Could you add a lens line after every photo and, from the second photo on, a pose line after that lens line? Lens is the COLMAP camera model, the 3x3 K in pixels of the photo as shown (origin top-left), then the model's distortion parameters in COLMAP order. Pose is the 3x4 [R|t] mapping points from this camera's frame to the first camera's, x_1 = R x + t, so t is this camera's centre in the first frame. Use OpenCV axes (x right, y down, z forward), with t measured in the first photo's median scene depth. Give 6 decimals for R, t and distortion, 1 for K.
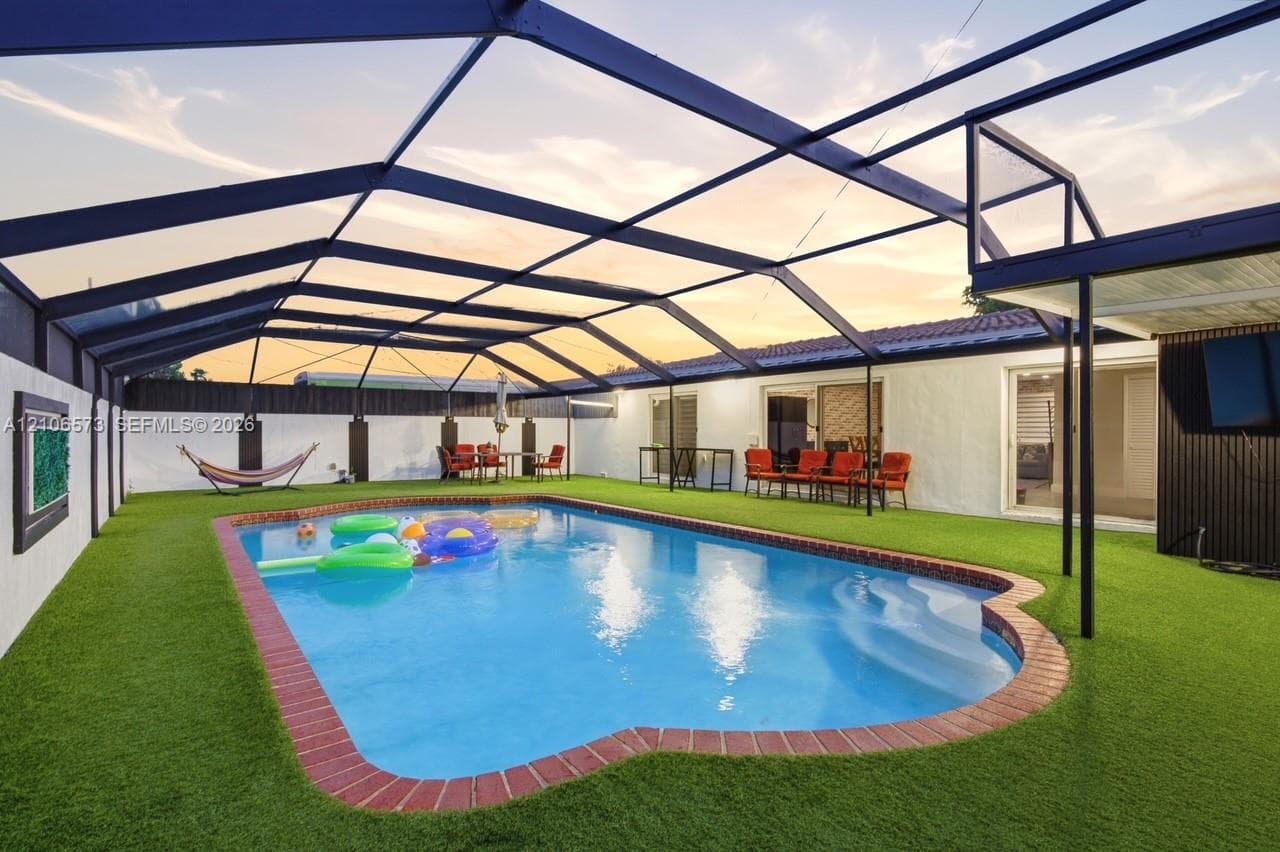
lens RADIAL K [[604.1, 0, 638.2], [0, 604.1, 432.2], [0, 0, 1]] dist [-0.042018, -0.003142]
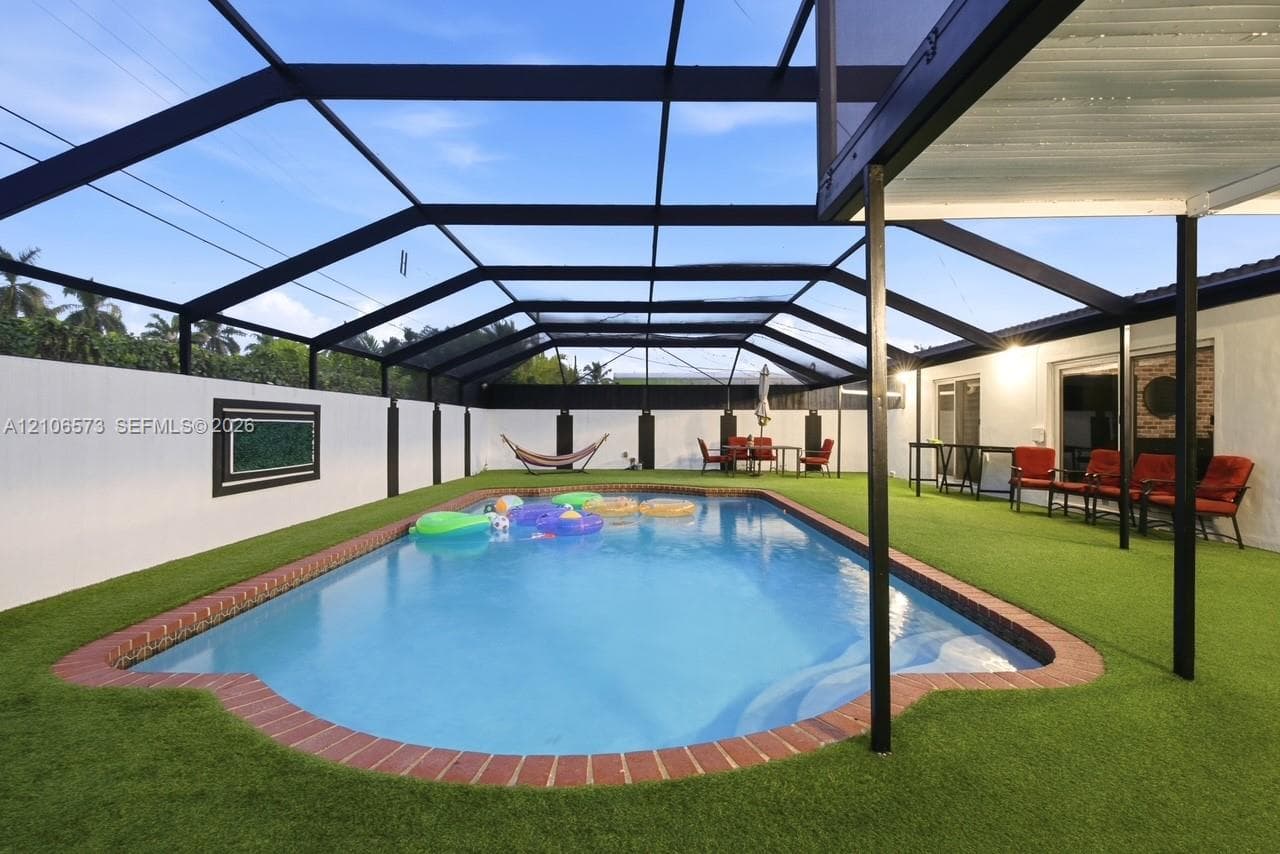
lens RADIAL K [[604.1, 0, 635.8], [0, 604.1, 423.6], [0, 0, 1]] dist [-0.042018, -0.003142]
pose [[0.787120, -0.000852, -0.616799, 0.219521], [-0.002801, 0.999984, -0.004956, 0.002882], [0.616794, 0.005629, 0.787105, 0.095716]]
